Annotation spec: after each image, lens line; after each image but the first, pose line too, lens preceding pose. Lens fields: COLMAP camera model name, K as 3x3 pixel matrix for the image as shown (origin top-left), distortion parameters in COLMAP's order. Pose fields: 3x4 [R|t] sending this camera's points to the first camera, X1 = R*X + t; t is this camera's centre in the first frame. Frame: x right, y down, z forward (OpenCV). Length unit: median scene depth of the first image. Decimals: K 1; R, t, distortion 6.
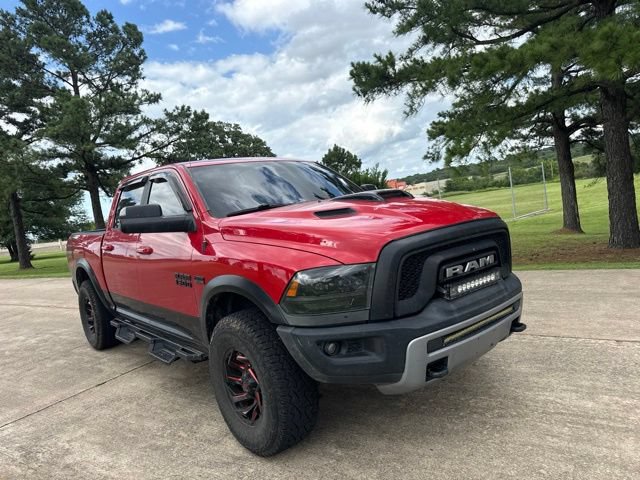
lens RADIAL K [[455.5, 0, 319.4], [0, 455.5, 245.2], [0, 0, 1]] dist [0.021328, -0.028049]
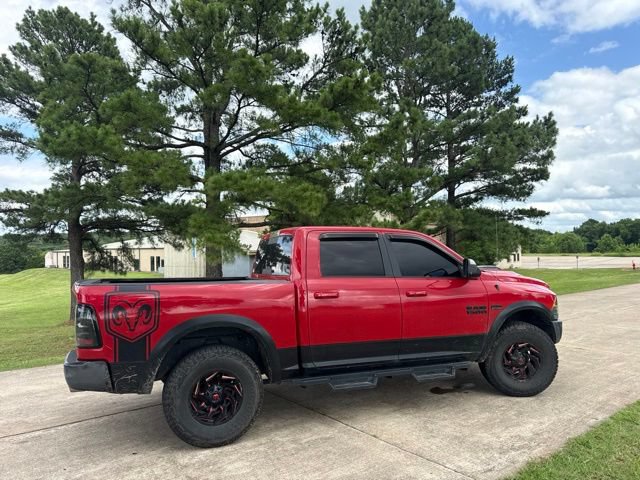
lens RADIAL K [[455.5, 0, 322.6], [0, 455.5, 240.3], [0, 0, 1]] dist [0.021328, -0.028049]
pose [[0.308599, 0.156335, 0.938257, -1.048978], [0.066906, 0.980390, -0.185361, 0.052246], [-0.948836, 0.119978, 0.292088, 0.548080]]
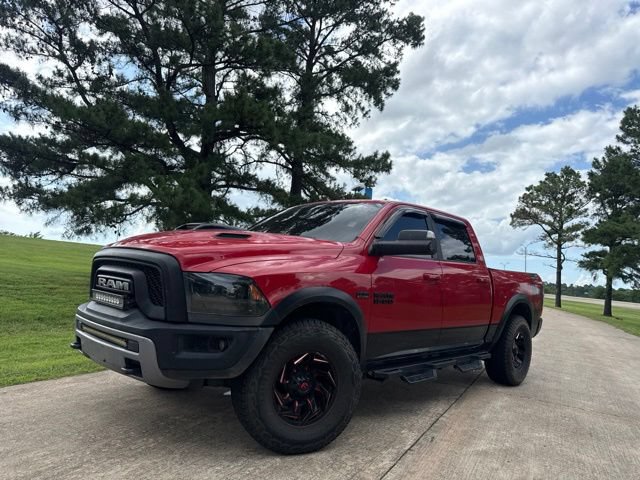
lens RADIAL K [[455.5, 0, 320.9], [0, 455.5, 240.3], [0, 0, 1]] dist [0.021328, -0.028049]
pose [[0.095510, 0.050605, -0.994141, 0.662100], [-0.182766, 0.982621, 0.032460, -0.085642], [0.978506, 0.178595, 0.103099, 0.596468]]
